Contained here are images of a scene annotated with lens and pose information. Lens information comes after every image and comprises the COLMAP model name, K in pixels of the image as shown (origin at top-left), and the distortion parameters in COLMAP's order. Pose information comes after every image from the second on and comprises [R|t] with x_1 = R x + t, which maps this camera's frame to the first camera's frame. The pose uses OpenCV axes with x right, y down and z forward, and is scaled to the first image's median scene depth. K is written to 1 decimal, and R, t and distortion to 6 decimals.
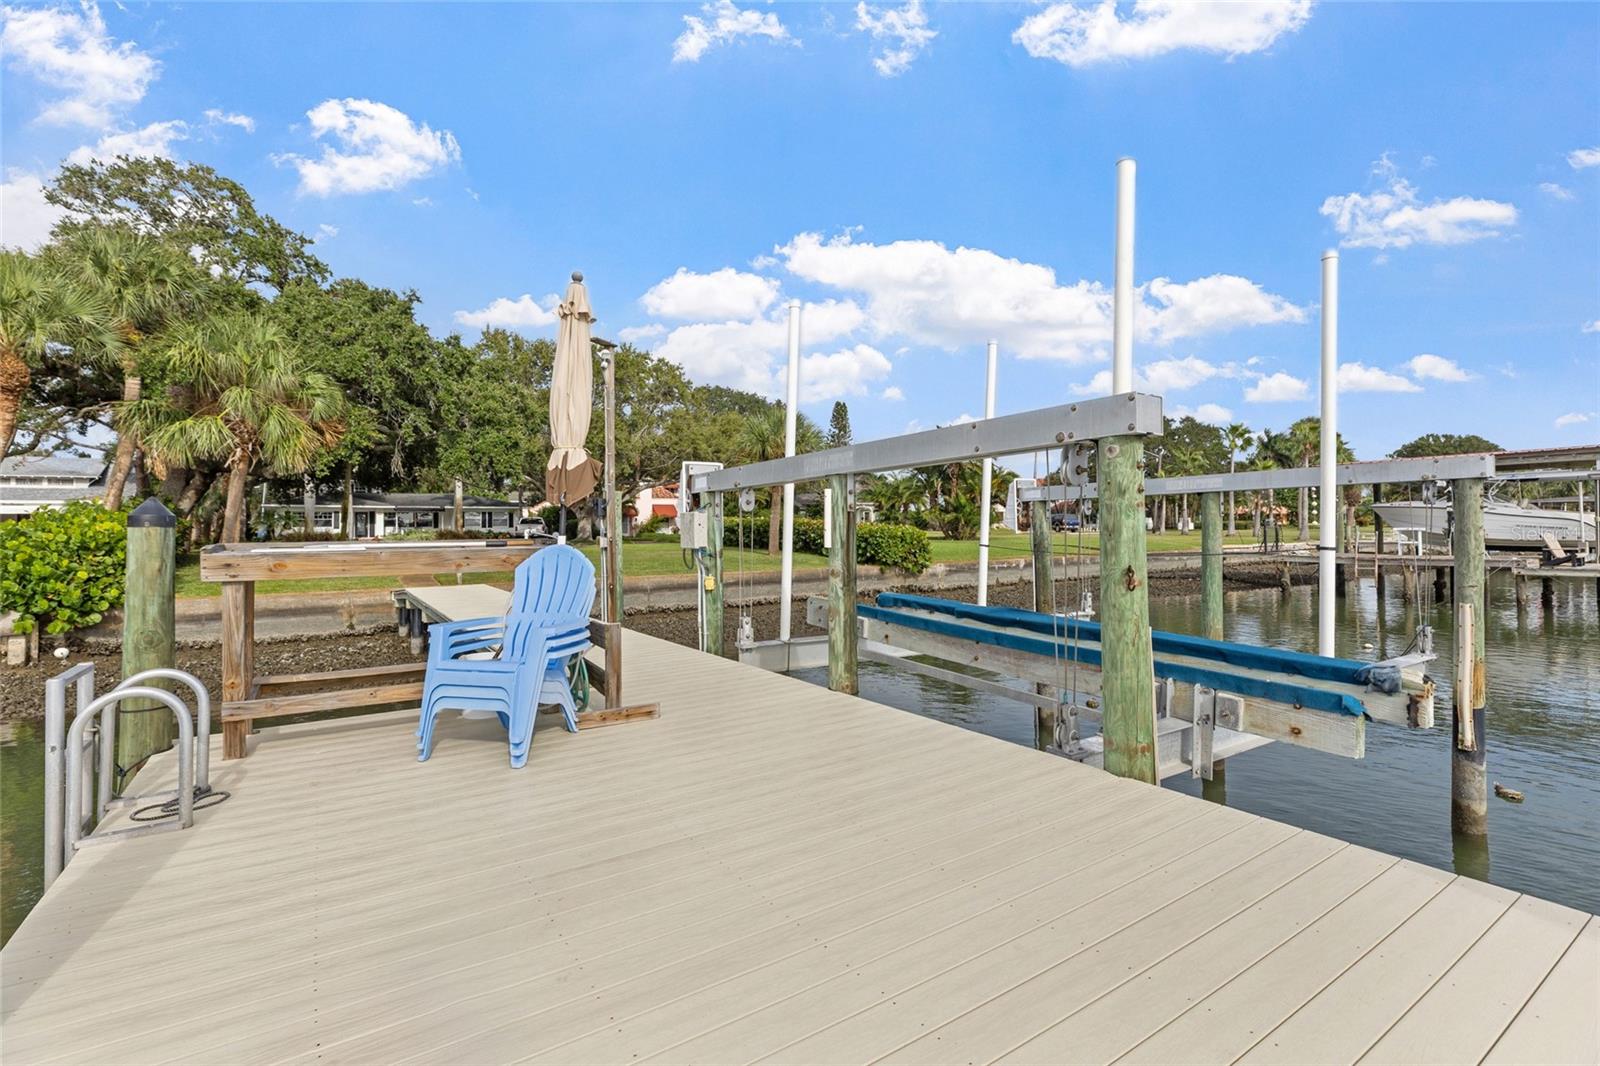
lens RADIAL K [[737.0, 0, 800.0], [0, 737.0, 533.0], [0, 0, 1]] dist [0.000853, 0.000047]
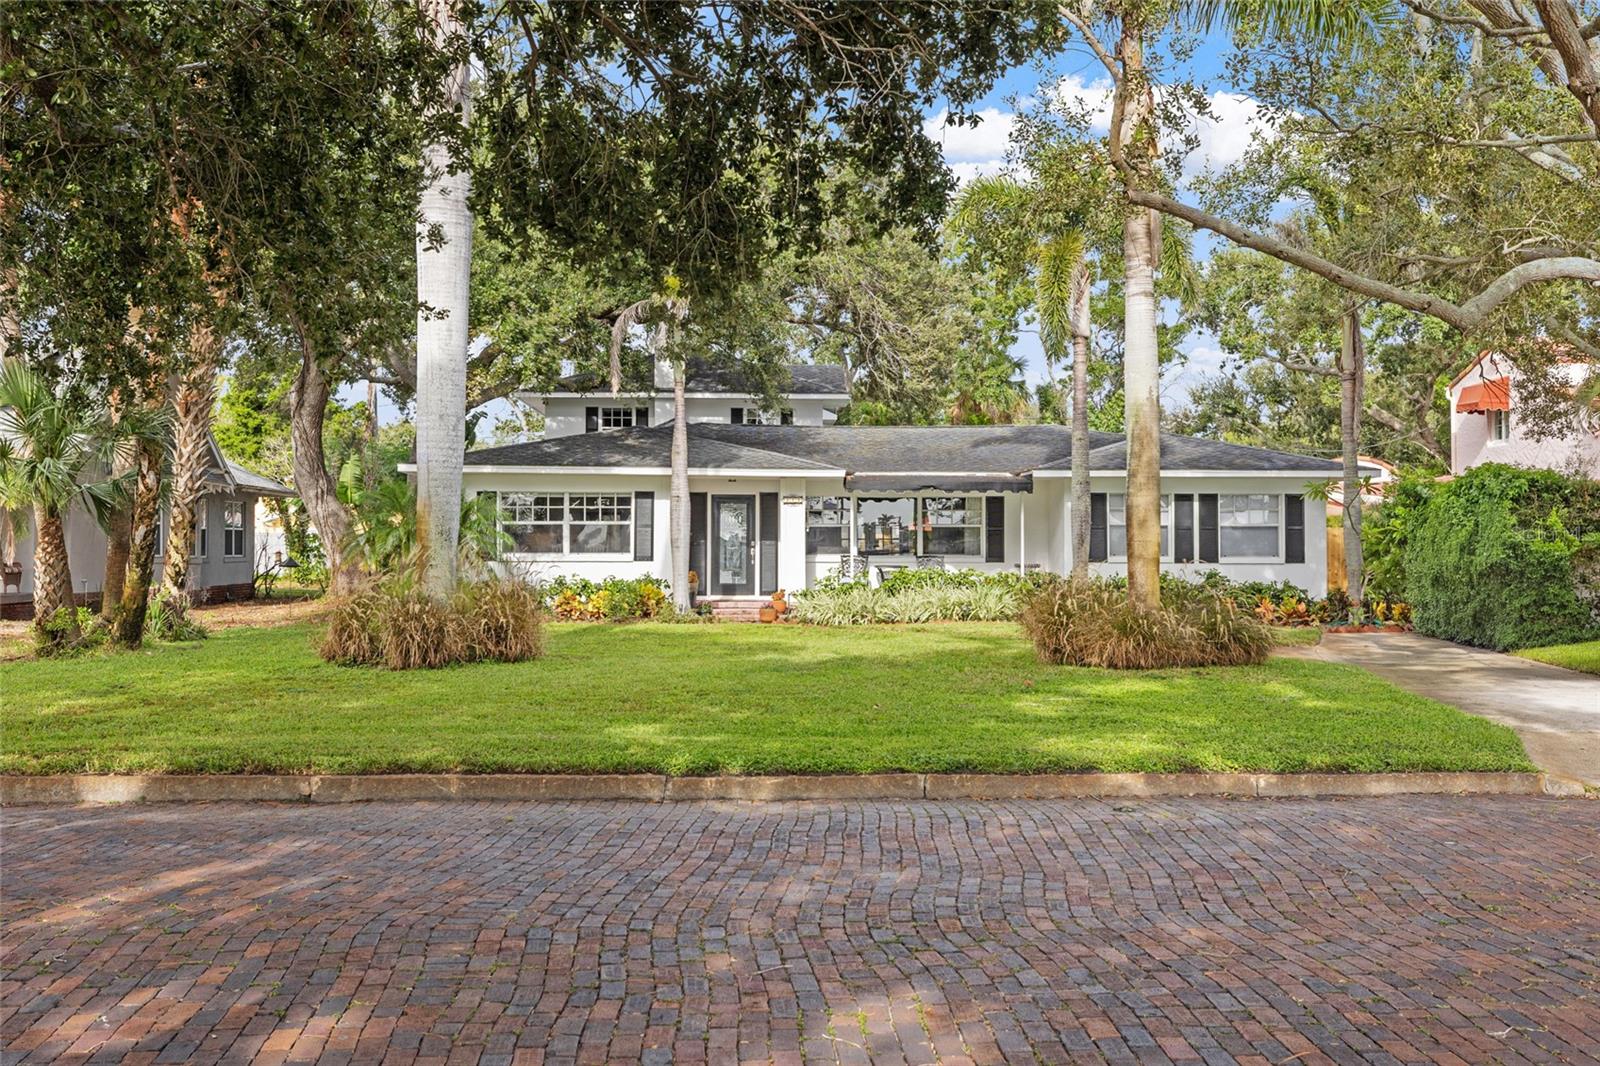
lens RADIAL K [[1560.7, 0, 800.0], [0, 1560.7, 533.0], [0, 0, 1]] dist [0.003952, 0.009559]
pose [[0.849342, 0.006891, -0.527798, -0.279661], [-0.012835, 0.999889, -0.007599, -0.011407], [0.527687, 0.013229, 0.849336, 0.534671]]
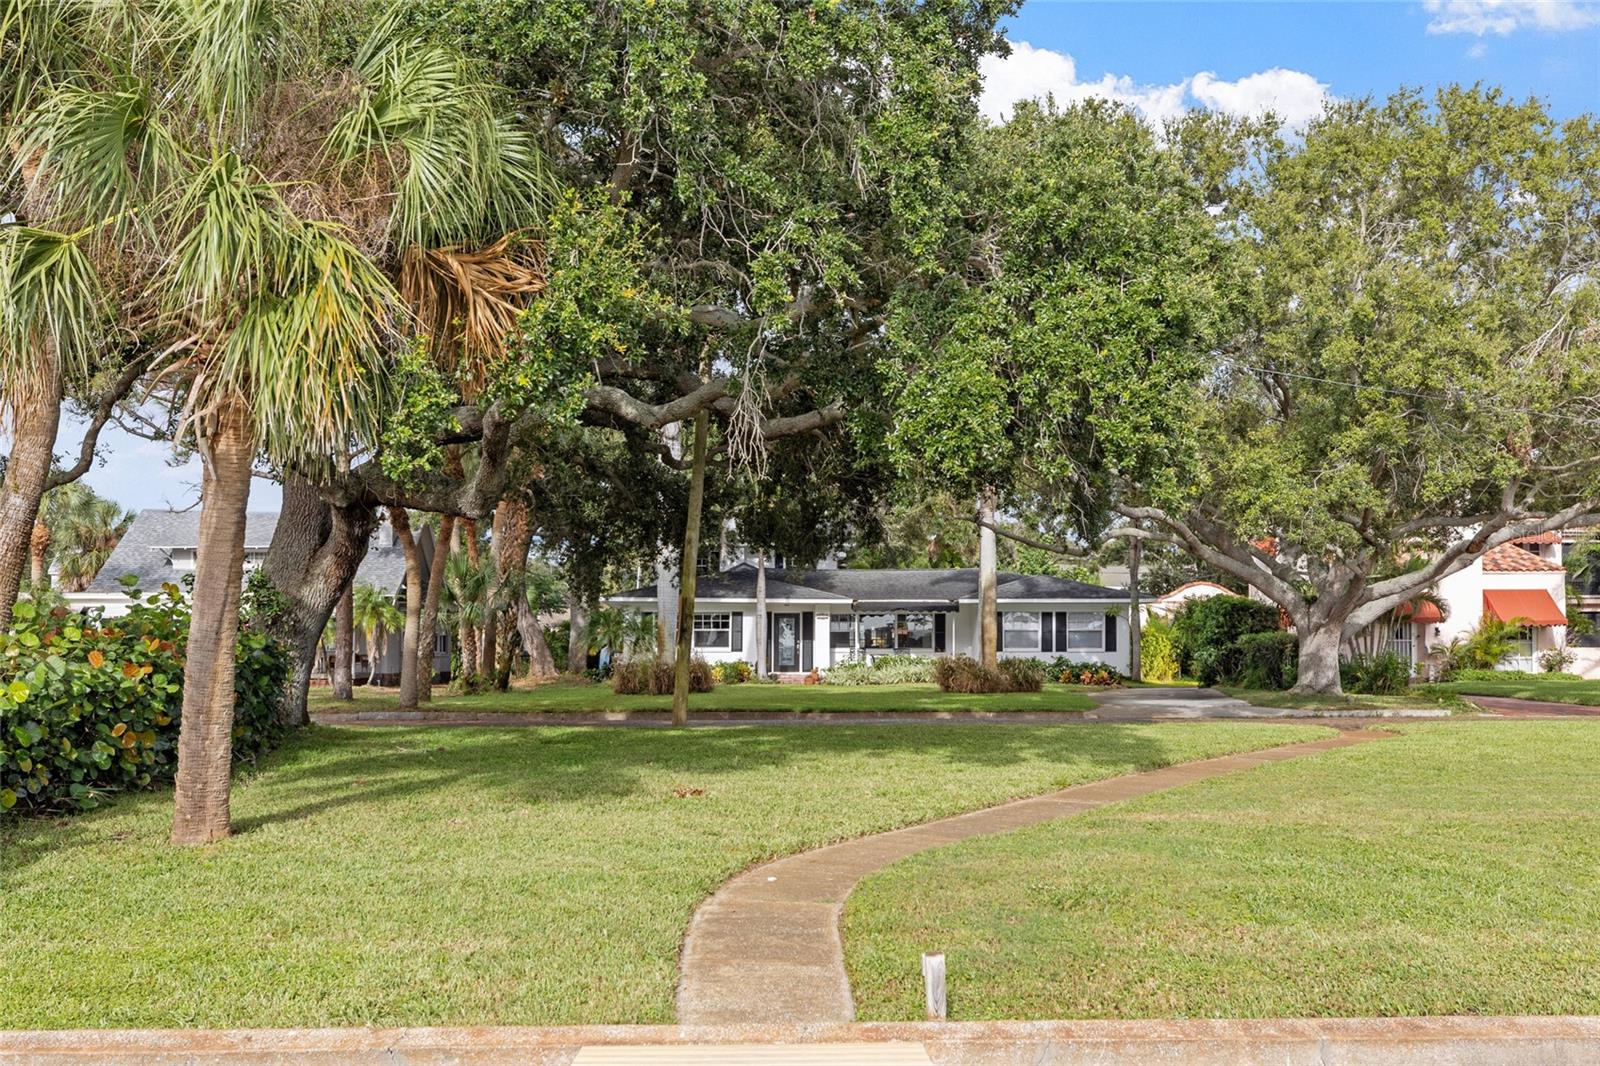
lens RADIAL K [[1560.7, 0, 800.0], [0, 1560.7, 533.0], [0, 0, 1]] dist [0.003952, 0.009559]
pose [[0.847453, -0.031088, -0.529960, -0.092443], [-0.010620, 0.997091, -0.075473, -0.006241], [0.530765, 0.069588, 0.844658, 0.211361]]
